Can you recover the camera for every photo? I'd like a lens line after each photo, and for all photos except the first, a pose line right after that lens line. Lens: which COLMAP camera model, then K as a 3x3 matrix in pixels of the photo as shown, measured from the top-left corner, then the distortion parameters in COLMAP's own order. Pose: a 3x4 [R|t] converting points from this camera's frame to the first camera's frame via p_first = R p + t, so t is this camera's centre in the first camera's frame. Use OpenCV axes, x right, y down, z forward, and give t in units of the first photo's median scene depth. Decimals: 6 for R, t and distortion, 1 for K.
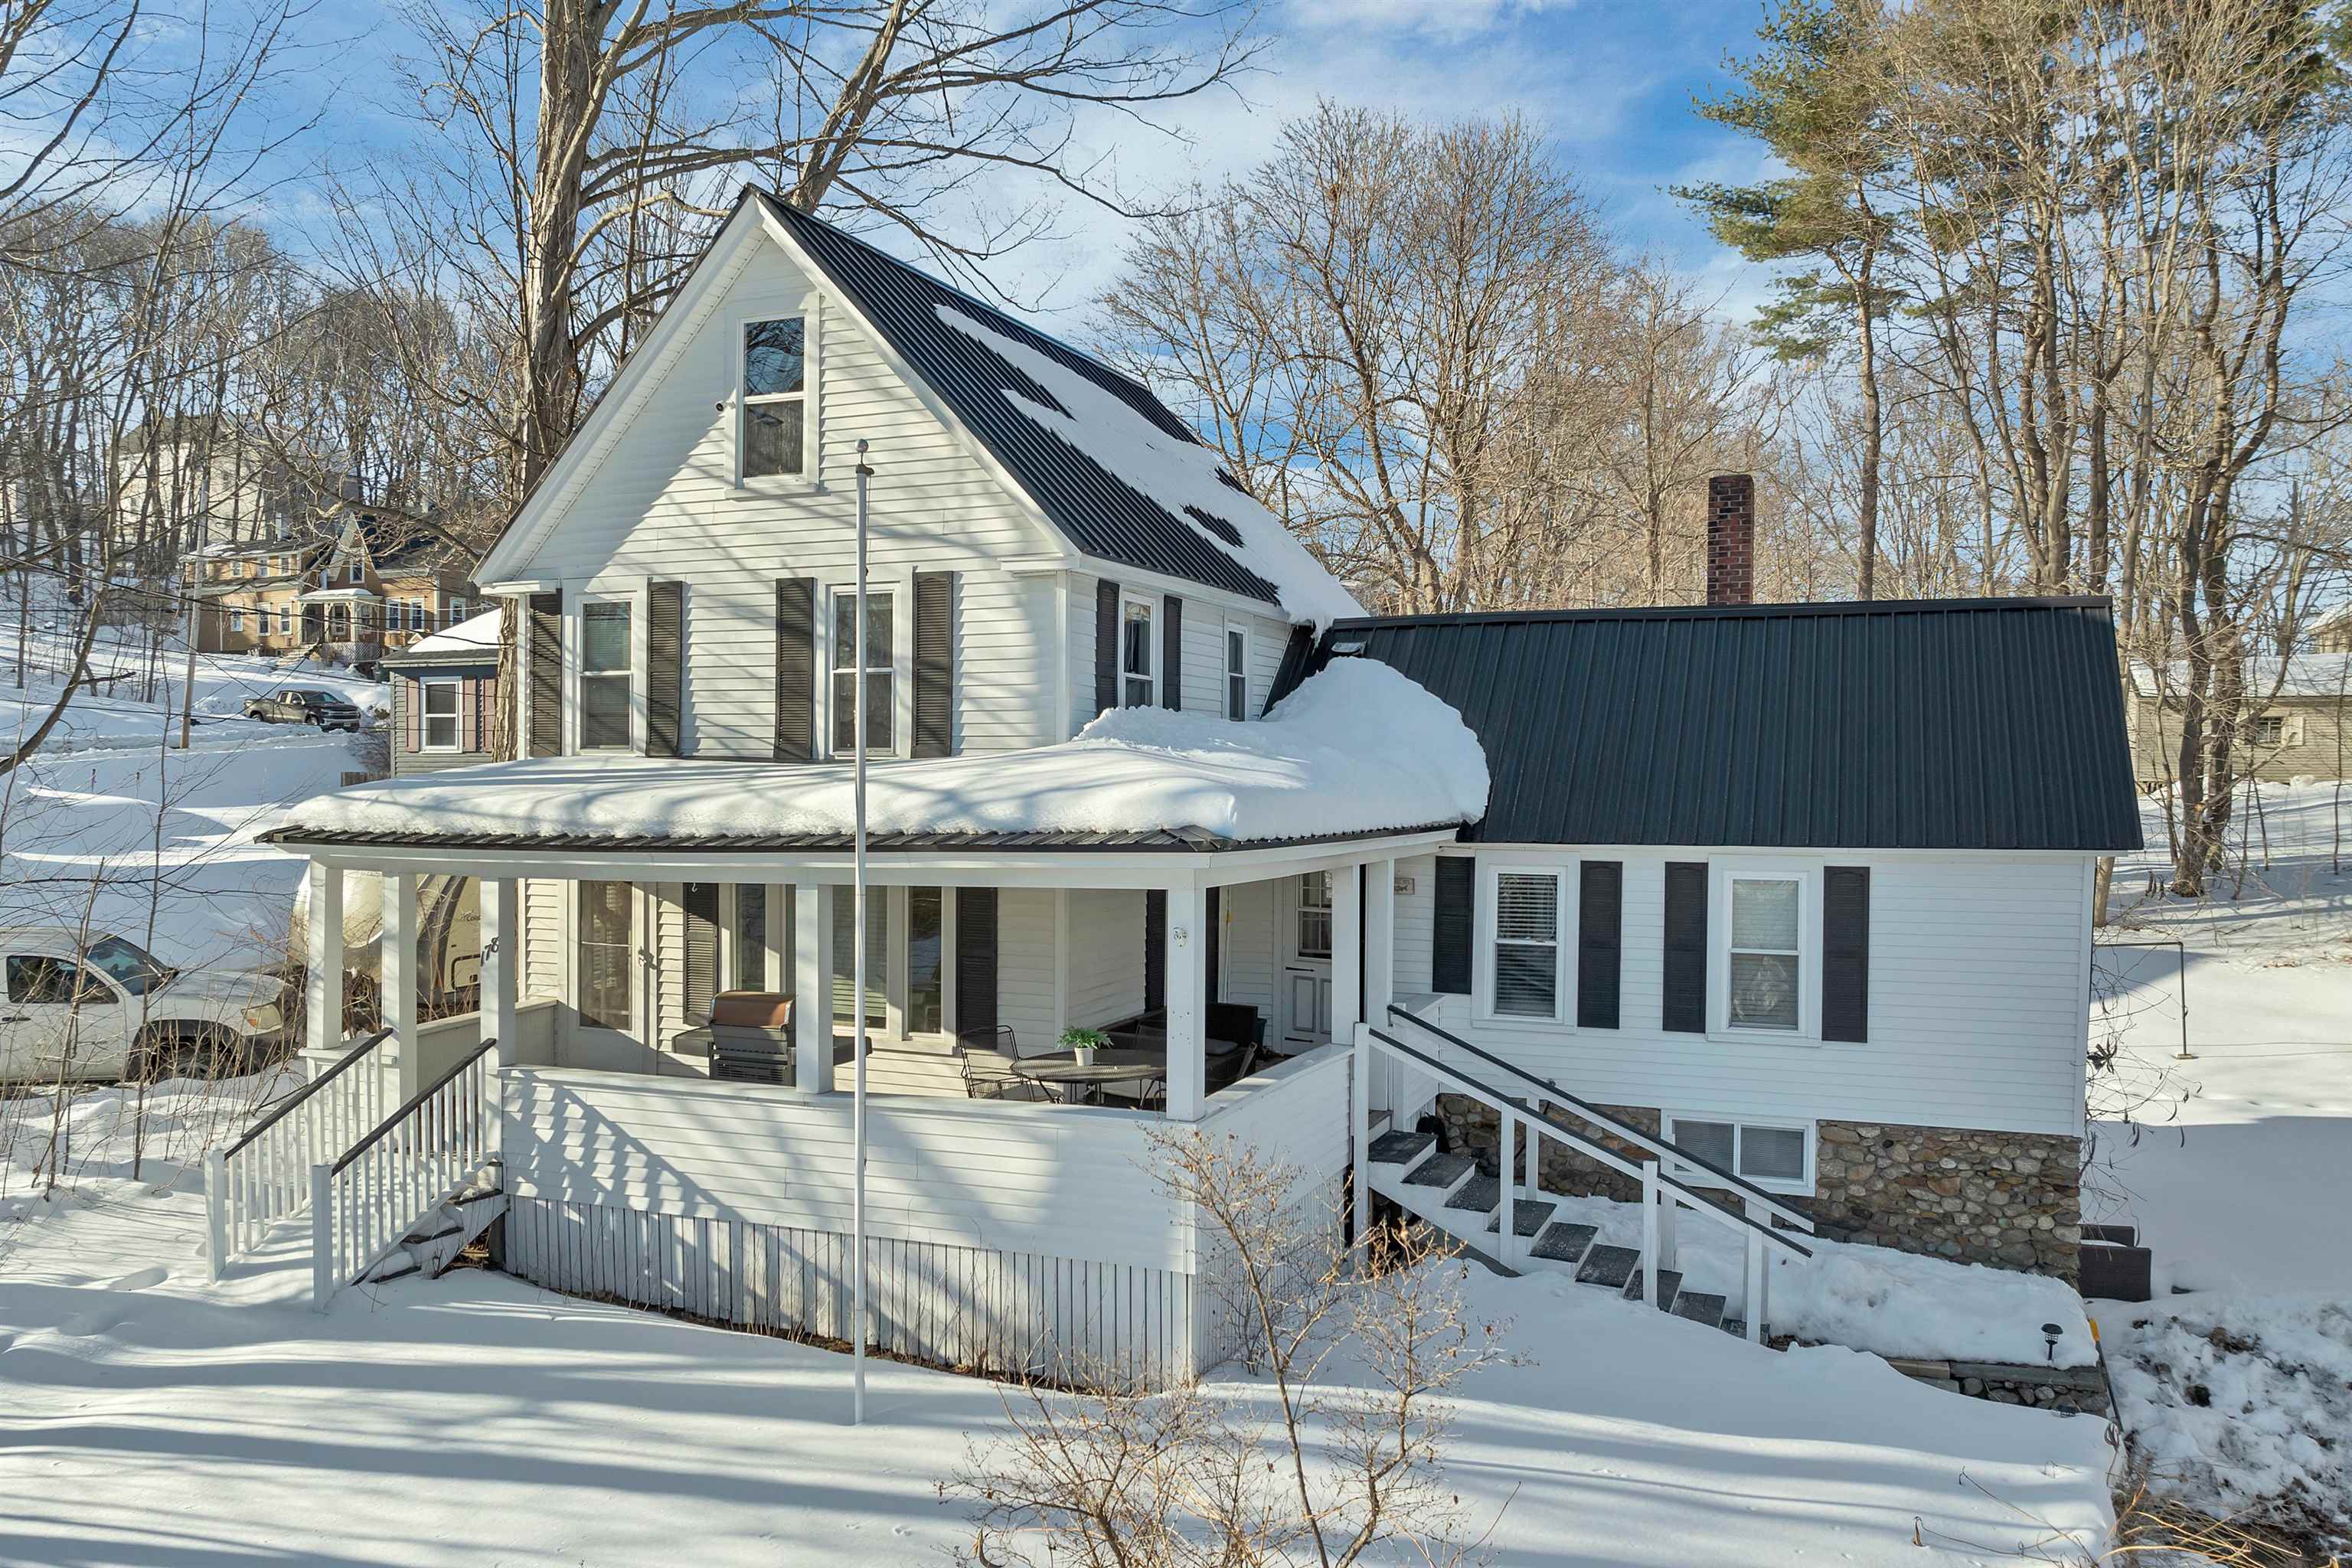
lens RADIAL K [[1668.2, 0, 1176.0], [0, 1668.2, 784.0], [0, 0, 1]] dist [-0.007232, -0.074644]
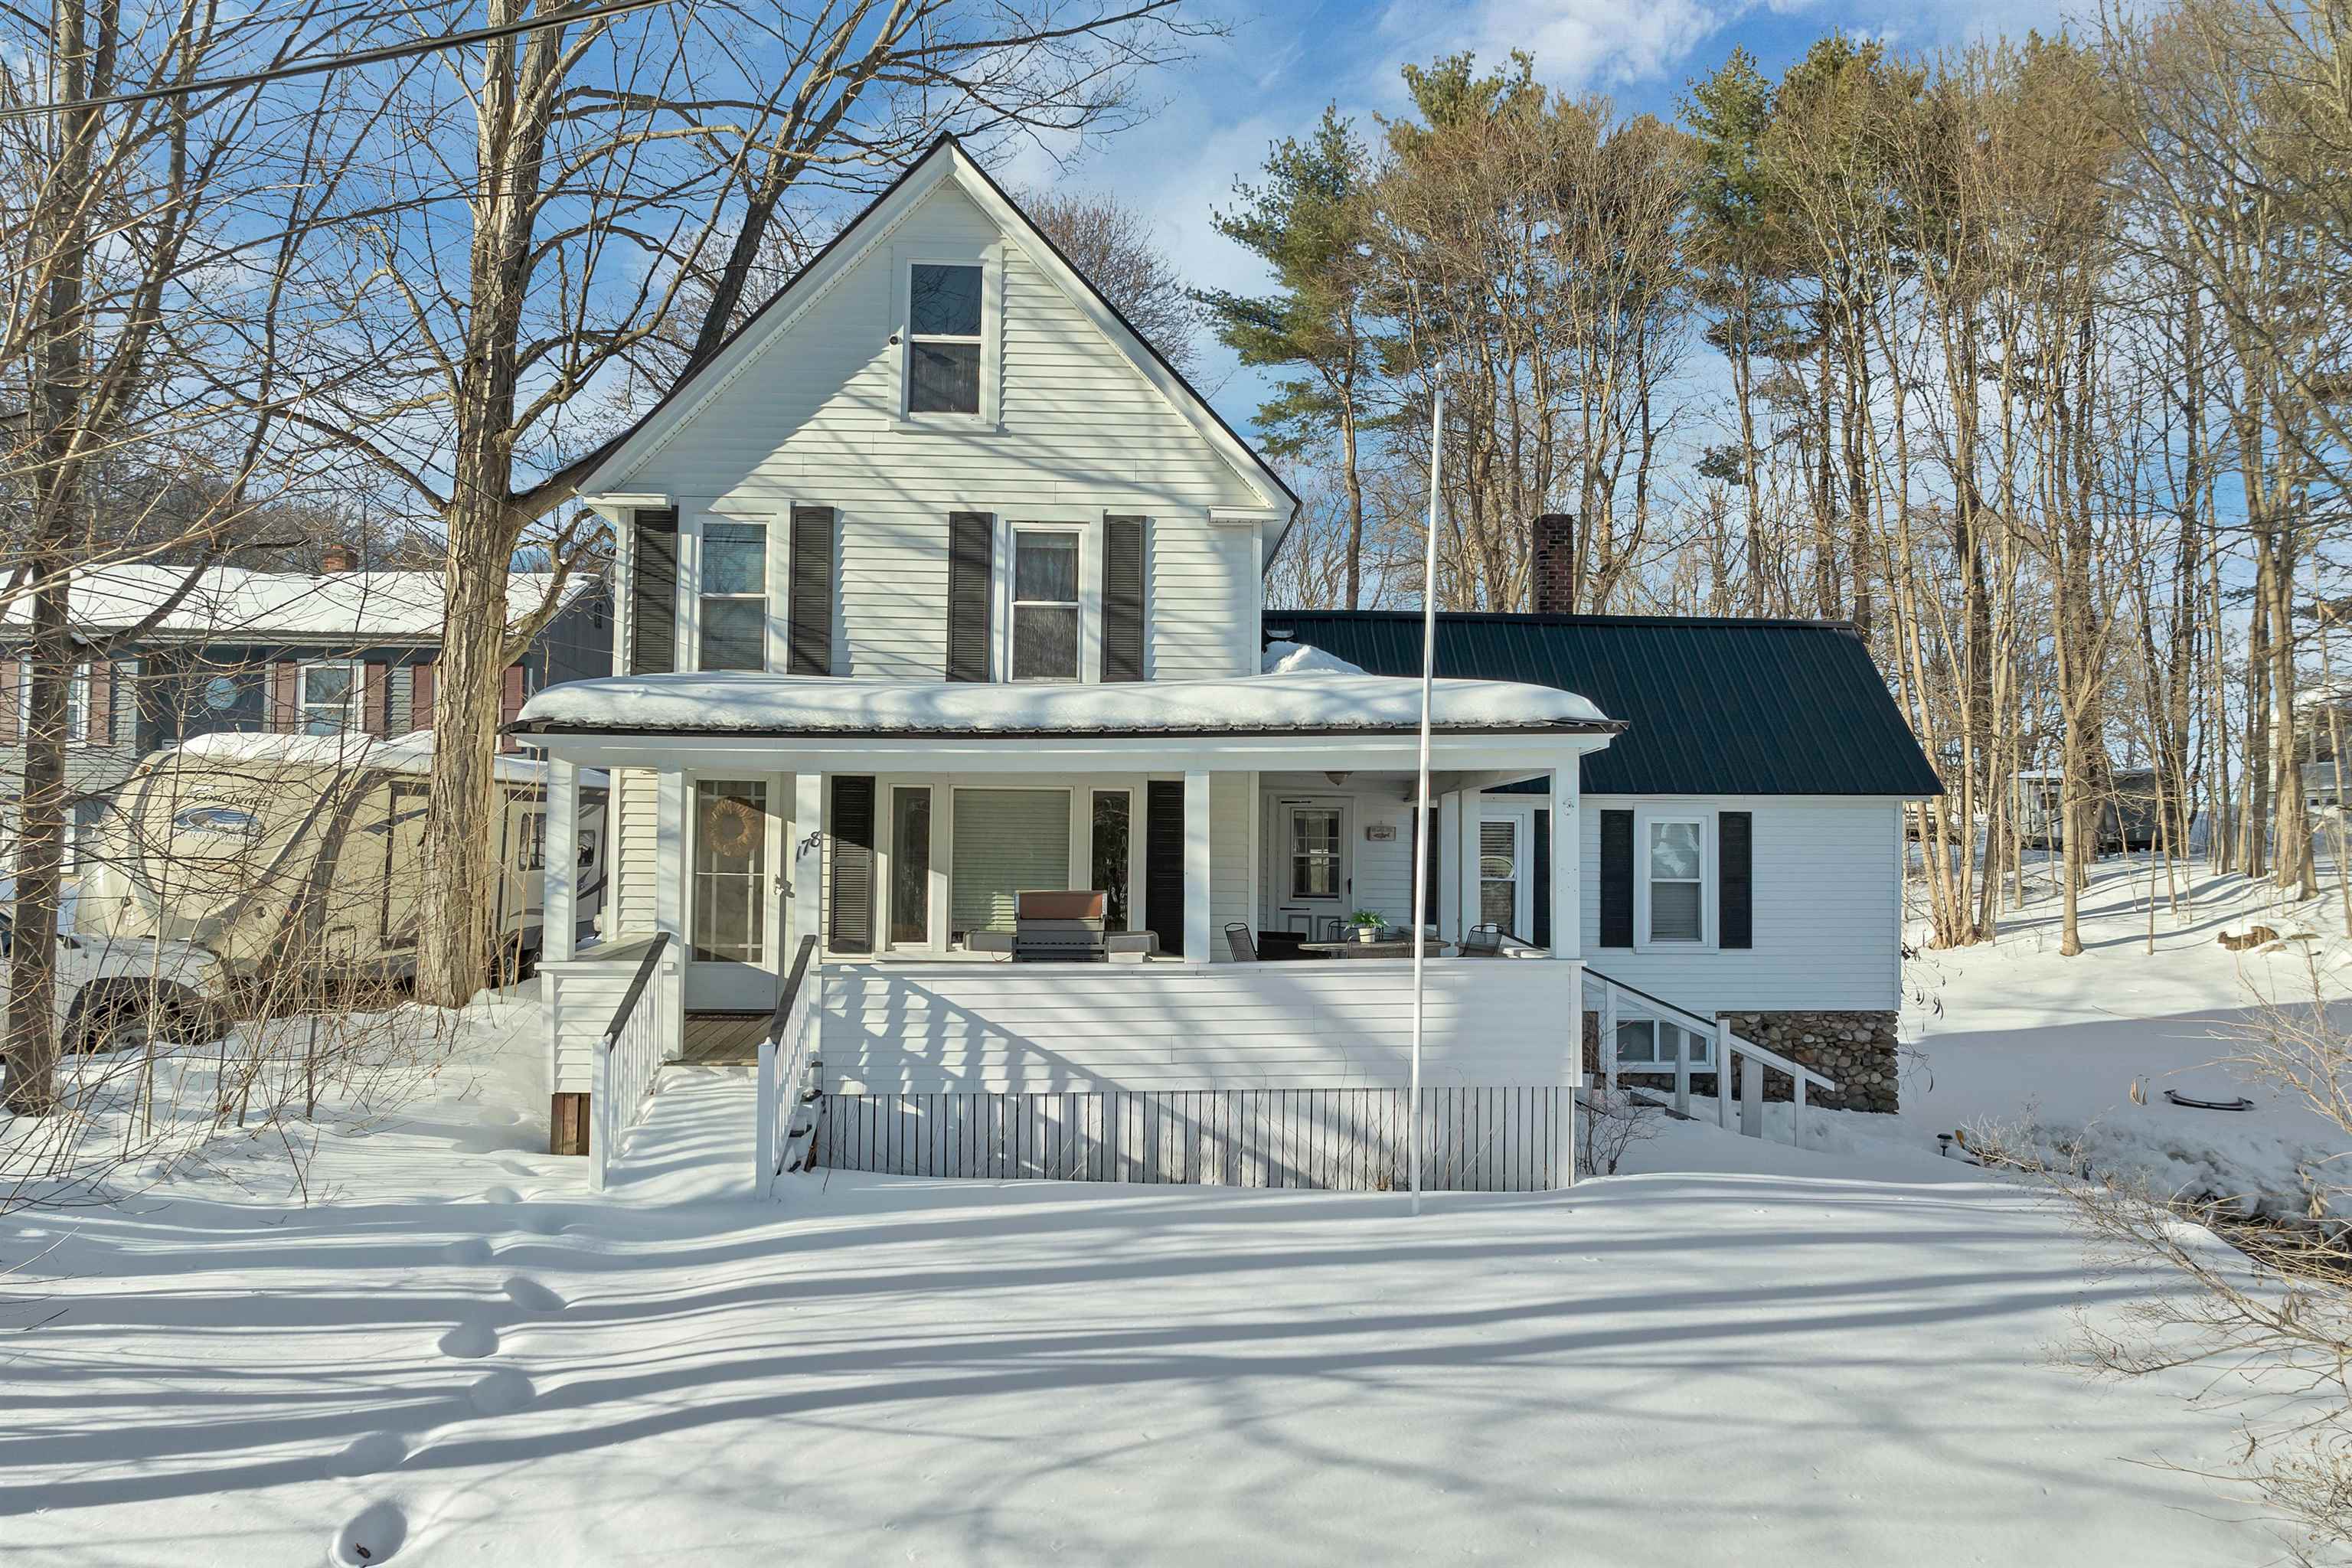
lens RADIAL K [[1668.2, 0, 1176.0], [0, 1668.2, 784.0], [0, 0, 1]] dist [-0.007232, -0.074644]
pose [[0.905482, 0.025496, 0.423619, -0.548023], [-0.003451, 0.998603, -0.052726, 0.099520], [-0.424372, 0.046281, 0.904305, 0.015336]]
